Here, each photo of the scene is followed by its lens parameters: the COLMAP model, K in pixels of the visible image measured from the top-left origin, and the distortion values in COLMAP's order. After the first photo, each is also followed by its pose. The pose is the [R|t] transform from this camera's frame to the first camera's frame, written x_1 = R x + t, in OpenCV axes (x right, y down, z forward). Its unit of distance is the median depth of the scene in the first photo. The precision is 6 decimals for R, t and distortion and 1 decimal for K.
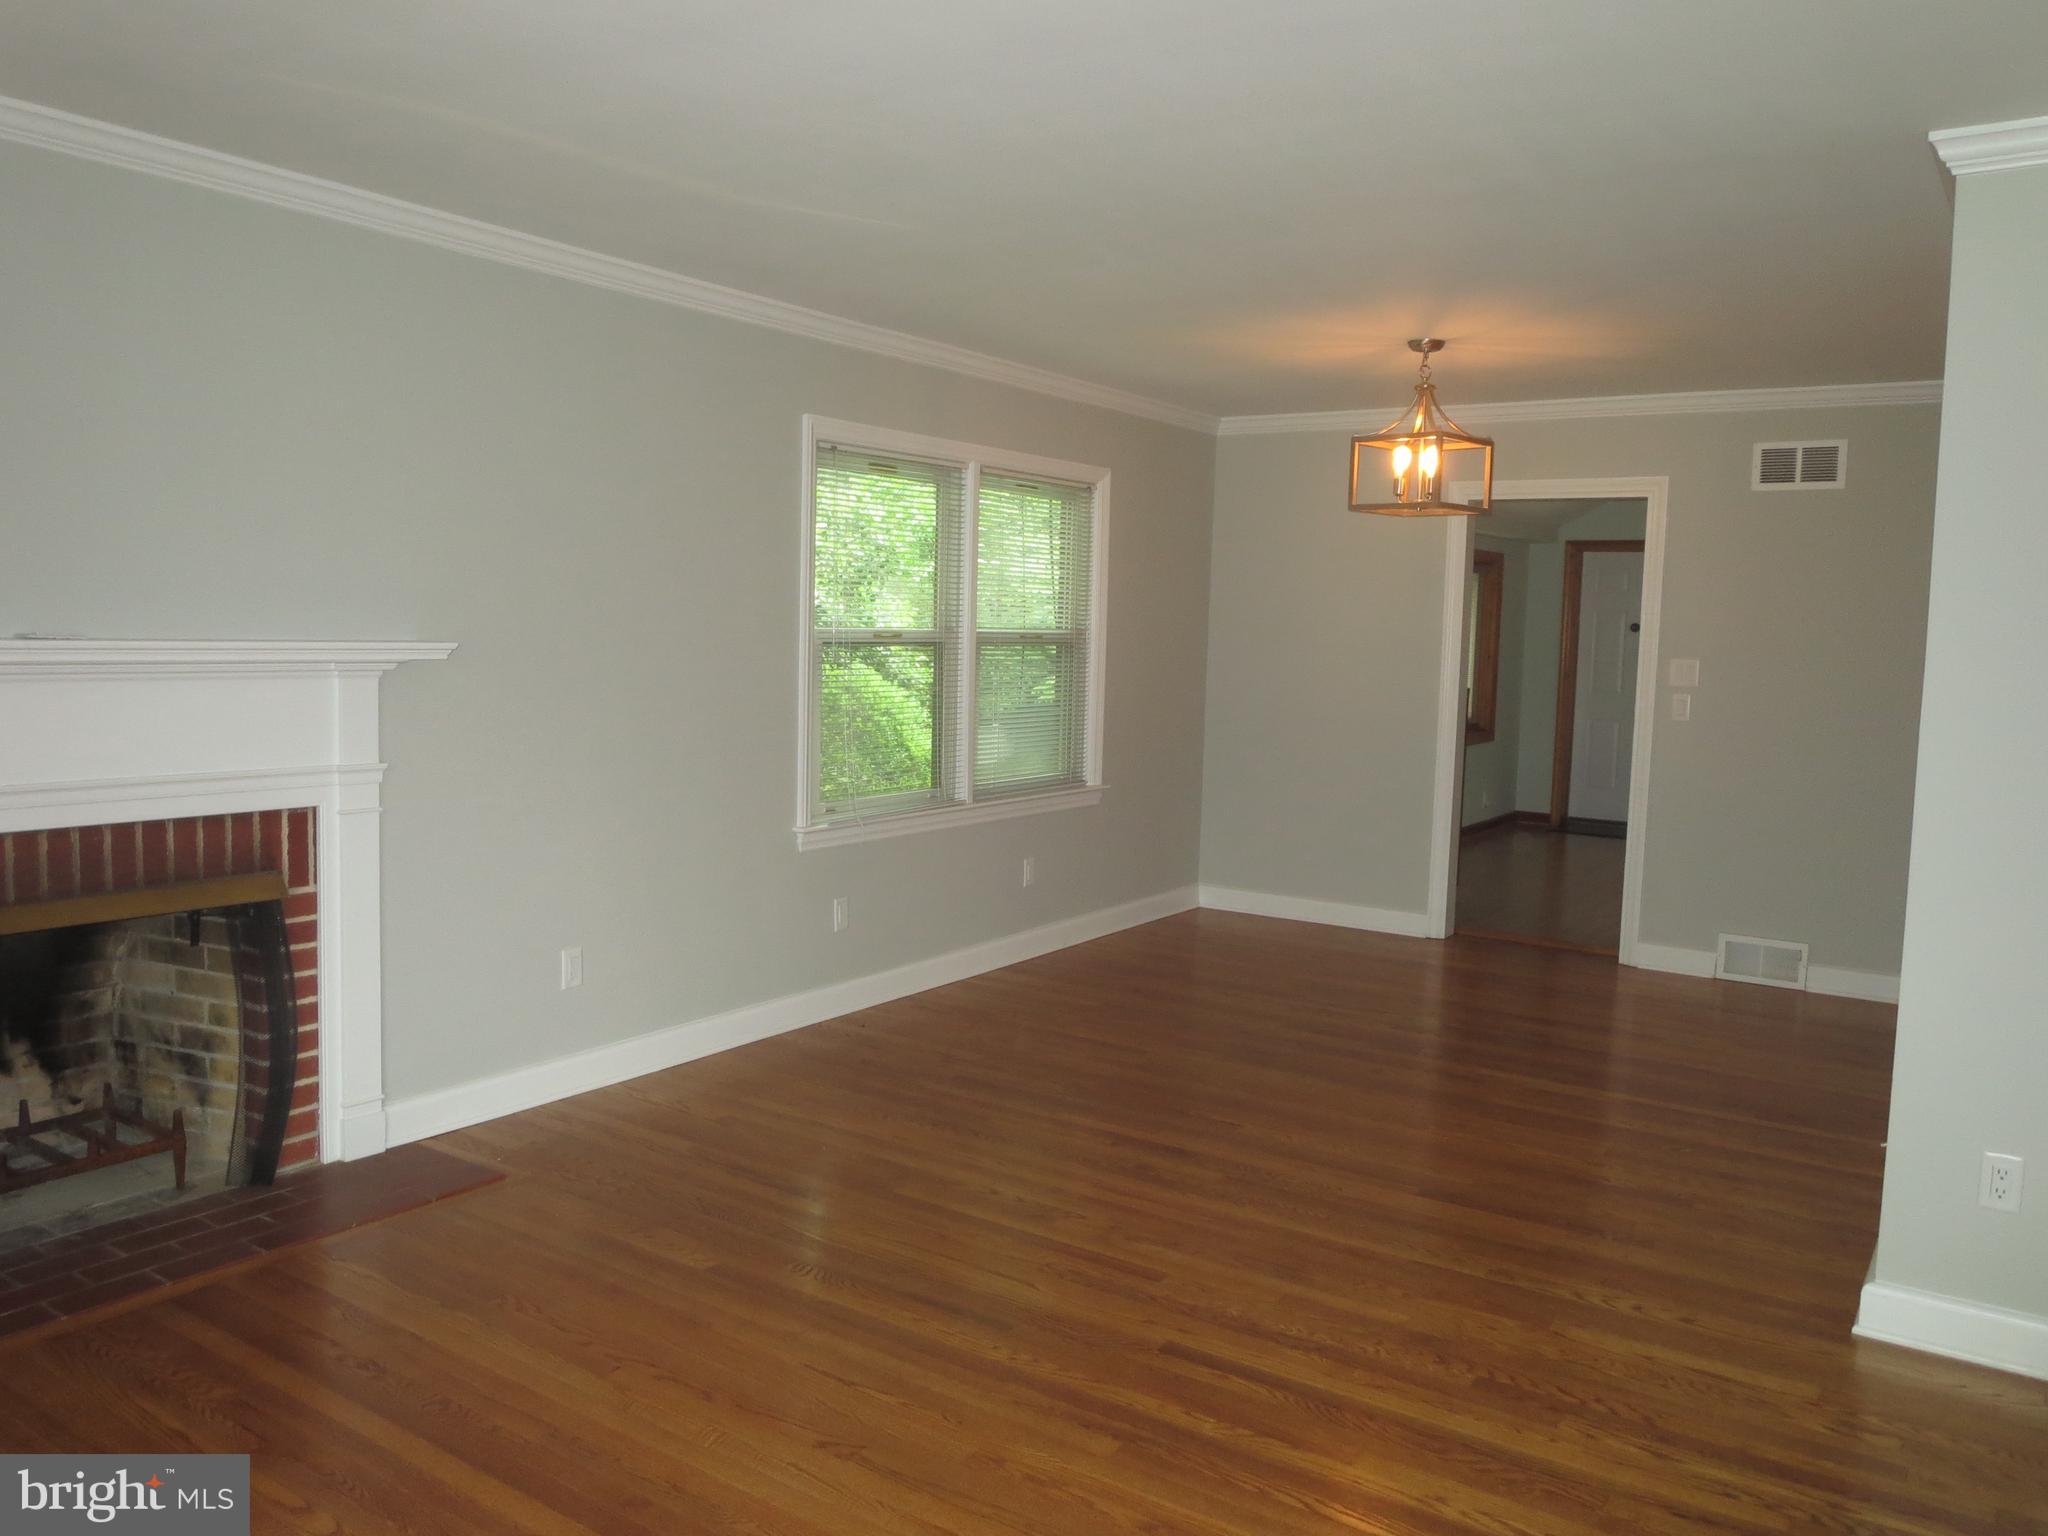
lens RADIAL K [[1561.0, 0, 1022.0], [0, 1561.0, 777.9], [0, 0, 1]] dist [-0.016270, -0.004491]
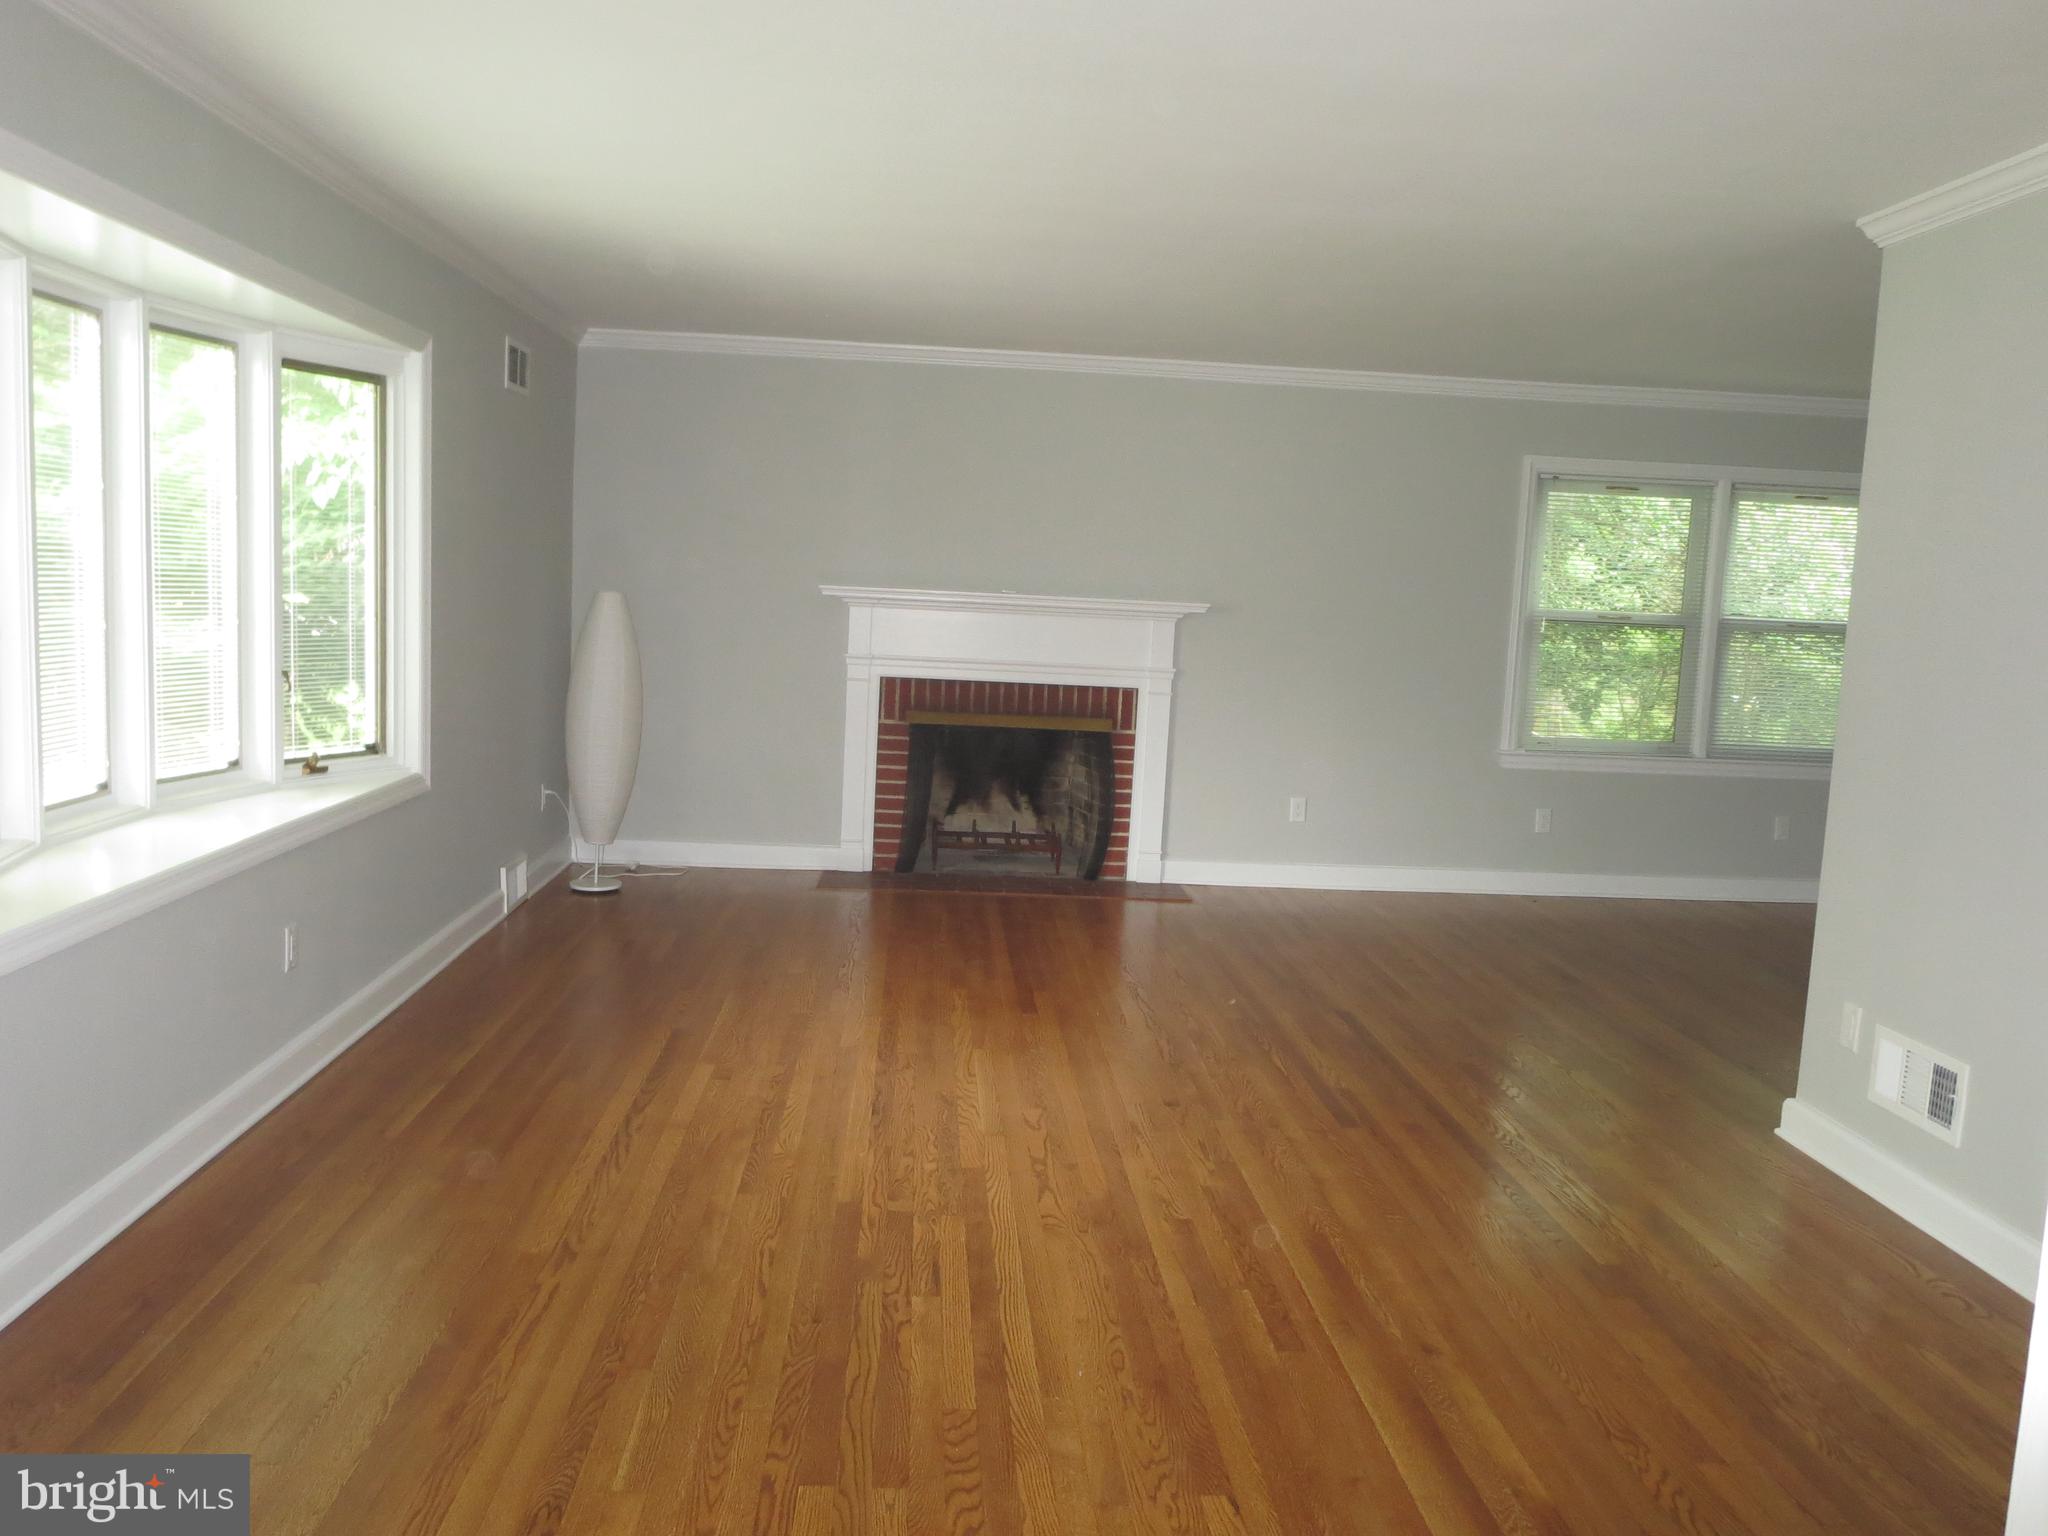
lens RADIAL K [[1561.0, 0, 1024.9], [0, 1561.0, 763.9], [0, 0, 1]] dist [-0.016270, -0.004491]
pose [[0.619032, 0.091764, -0.779986, 0.937824], [-0.109605, 0.993525, 0.029899, 0.067187], [0.777680, 0.066982, 0.625082, -0.278479]]
